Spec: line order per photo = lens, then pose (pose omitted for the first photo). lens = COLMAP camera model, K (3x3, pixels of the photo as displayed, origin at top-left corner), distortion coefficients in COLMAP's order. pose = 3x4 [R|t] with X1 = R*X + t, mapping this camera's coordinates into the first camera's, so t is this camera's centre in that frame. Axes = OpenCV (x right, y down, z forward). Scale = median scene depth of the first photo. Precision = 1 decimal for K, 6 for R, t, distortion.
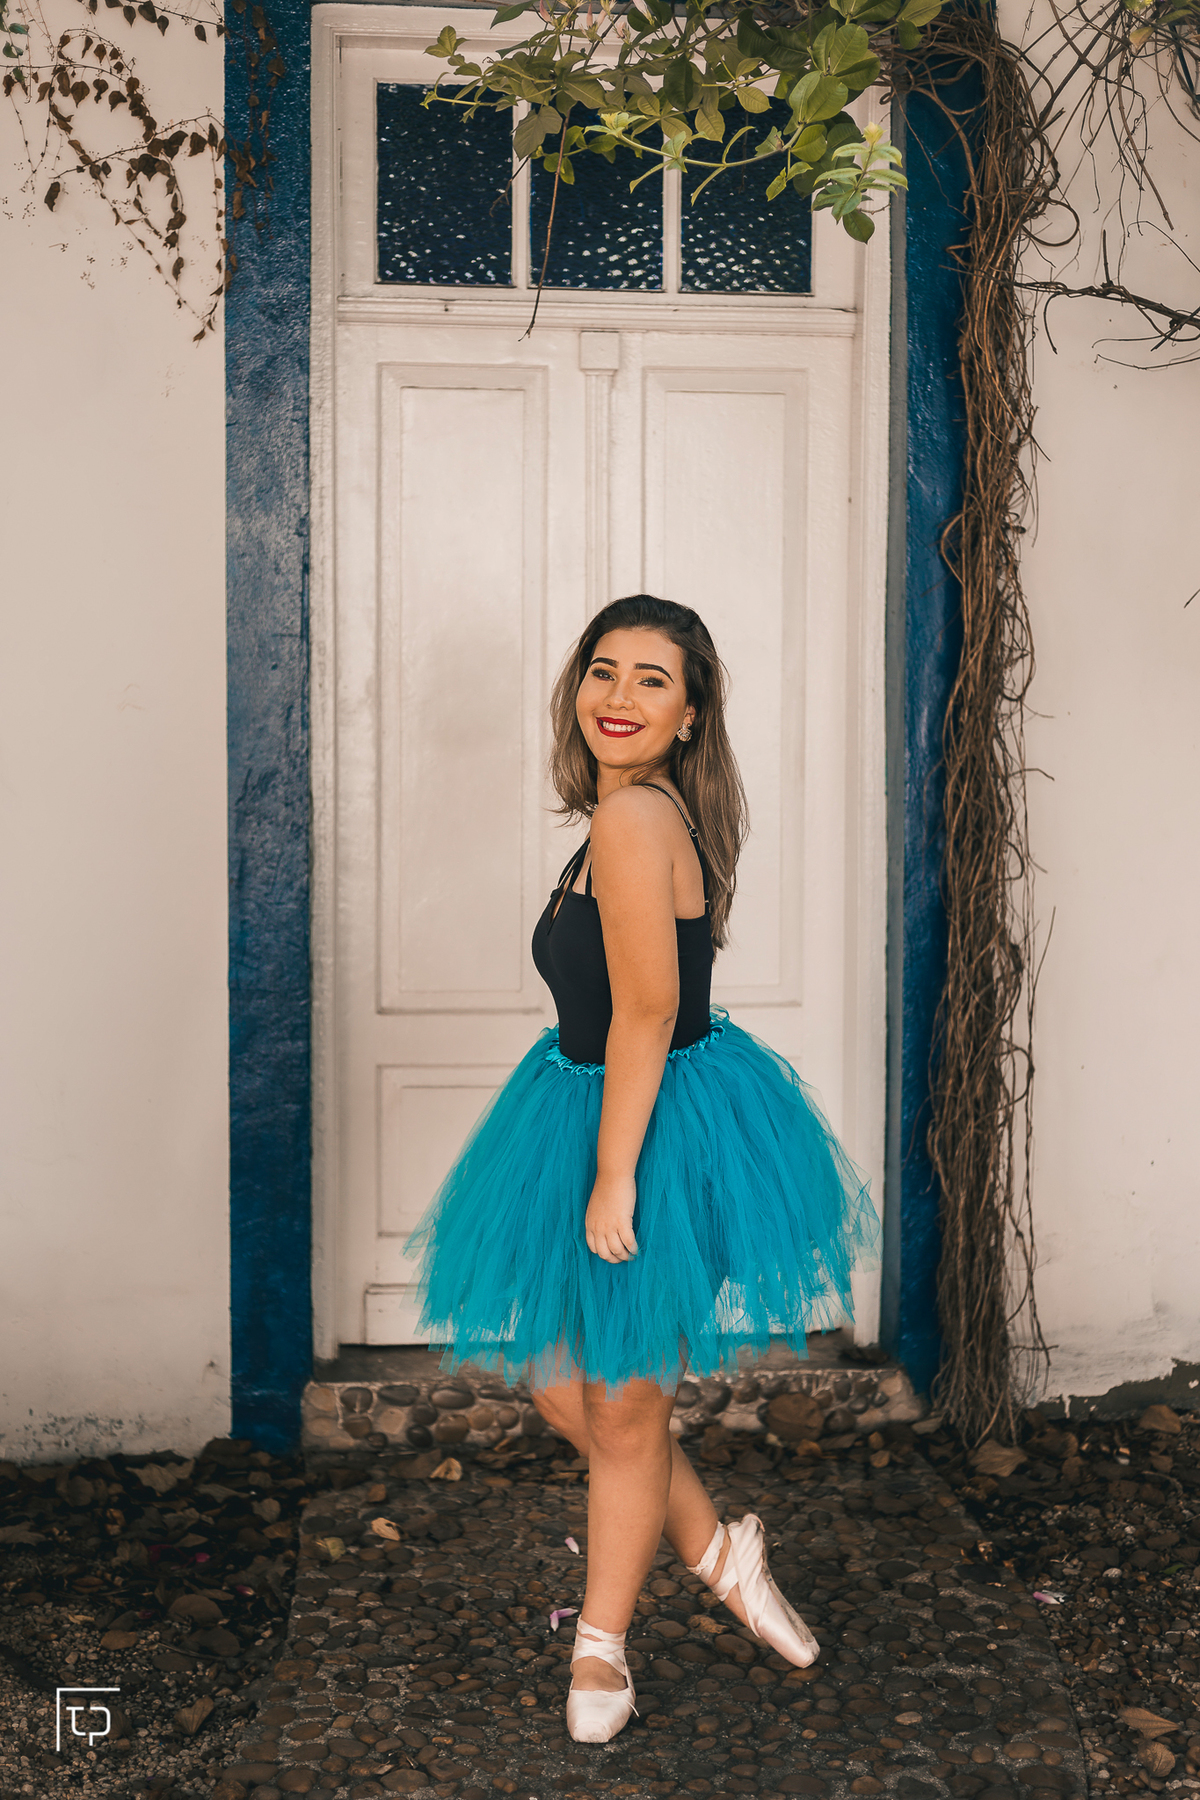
lens RADIAL K [[2592.0, 0, 600.0], [0, 2592.0, 900.0], [0, 0, 1]] dist [0.007777, 0.037737]
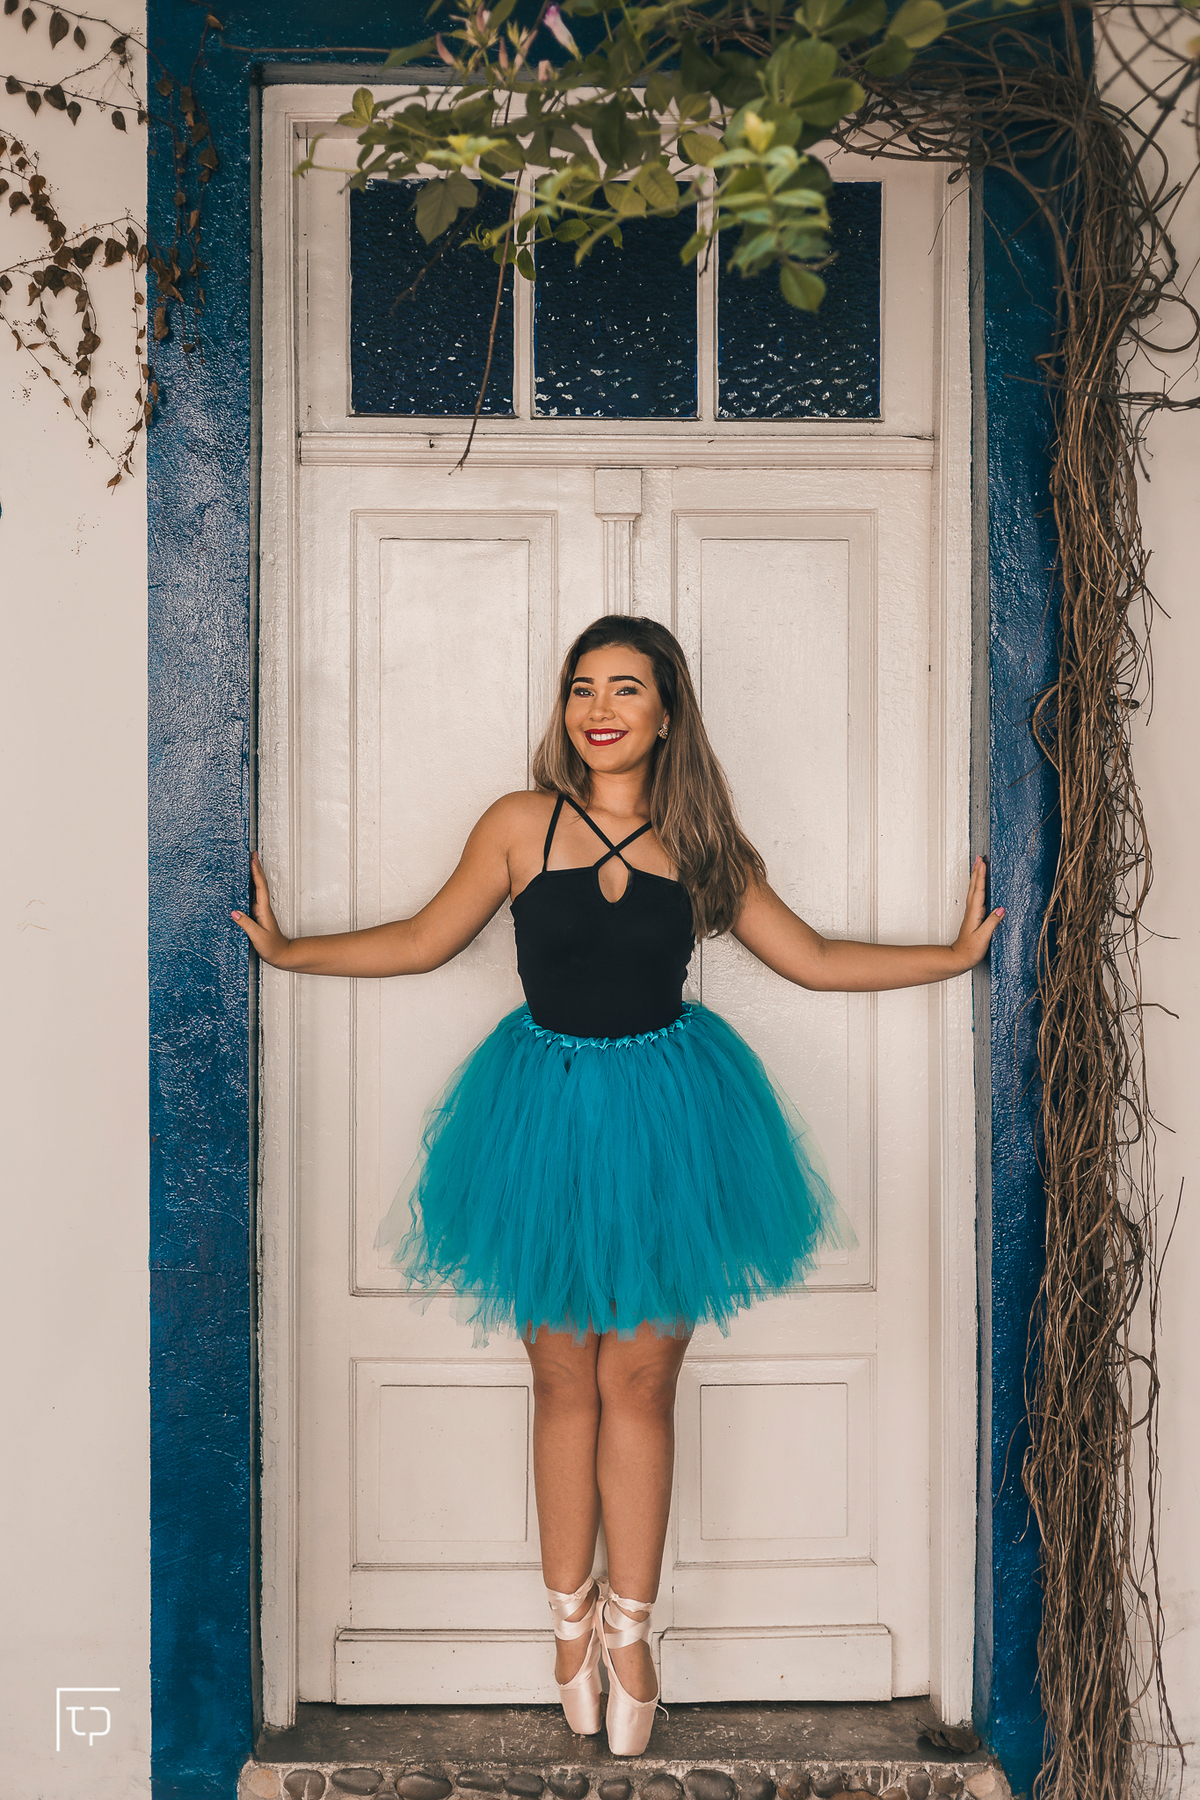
lens RADIAL K [[2592.0, 0, 600.0], [0, 2592.0, 900.0], [0, 0, 1]] dist [0.007777, 0.037737]
pose [[0.995009, -0.001162, -0.099779, 0.078440], [-0.004895, 0.998160, -0.060441, -0.033399], [0.099665, 0.060627, 0.993172, 0.194510]]
